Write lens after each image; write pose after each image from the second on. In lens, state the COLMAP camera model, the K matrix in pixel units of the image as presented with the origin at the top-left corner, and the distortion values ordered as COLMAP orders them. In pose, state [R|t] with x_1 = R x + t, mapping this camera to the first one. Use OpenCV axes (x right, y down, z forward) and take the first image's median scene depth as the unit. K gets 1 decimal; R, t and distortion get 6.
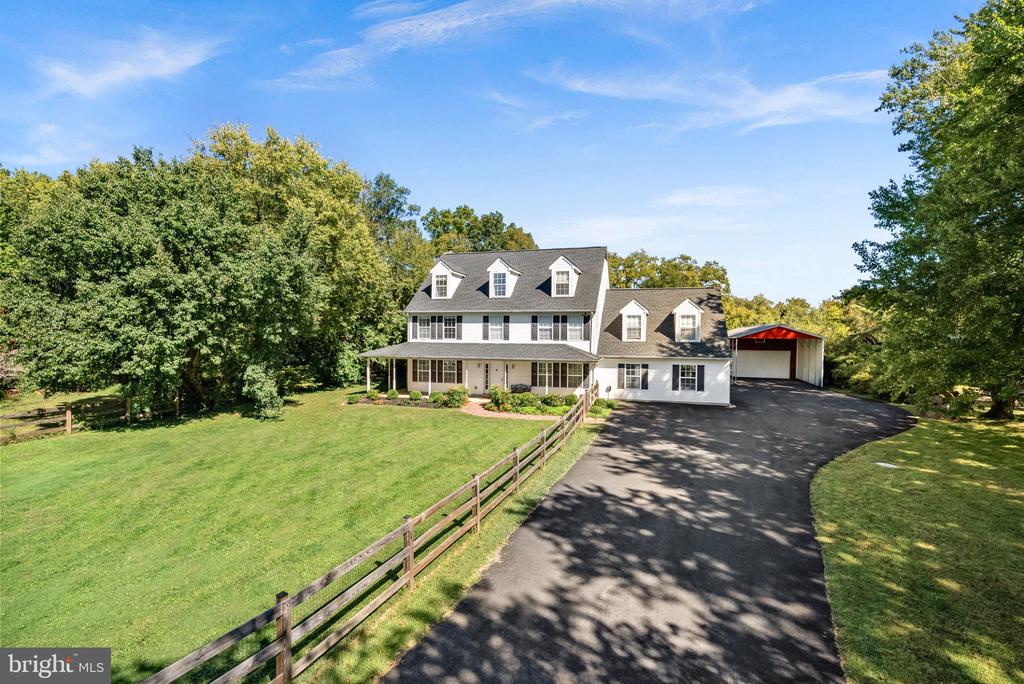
lens RADIAL K [[461.3, 0, 516.4], [0, 461.3, 342.9], [0, 0, 1]] dist [-0.004385, 0.000073]
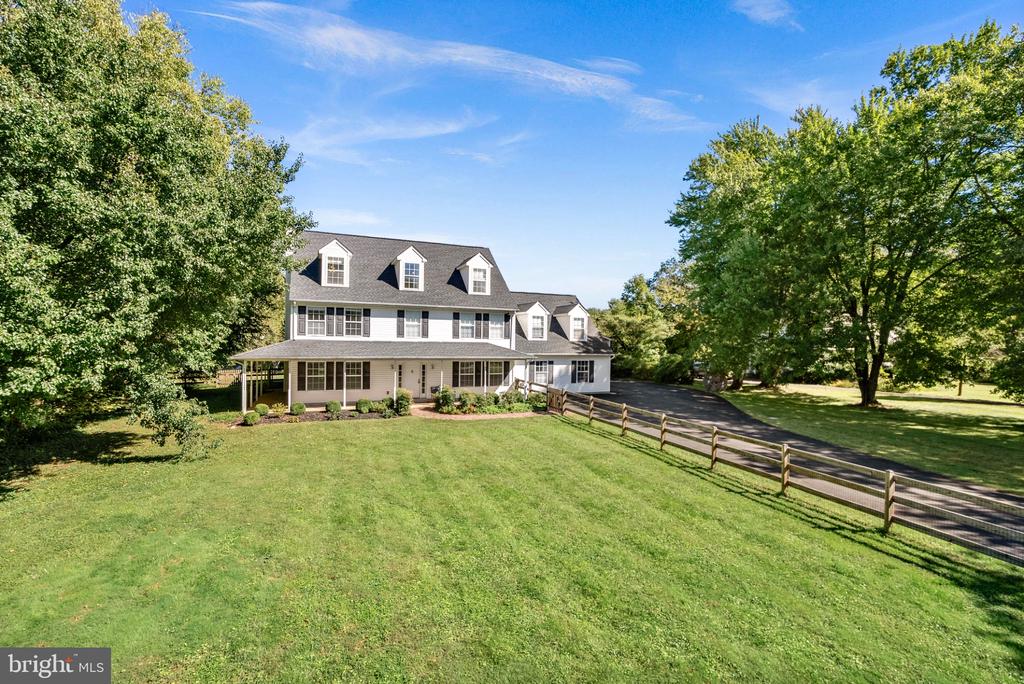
lens RADIAL K [[469.6, 0, 518.6], [0, 469.6, 341.8], [0, 0, 1]] dist [-0.004011, 0.000092]
pose [[0.766511, 0.004895, 0.642213, -0.490129], [0.002706, 0.999937, -0.010852, 0.012376], [-0.642226, 0.010056, 0.766449, 0.181156]]
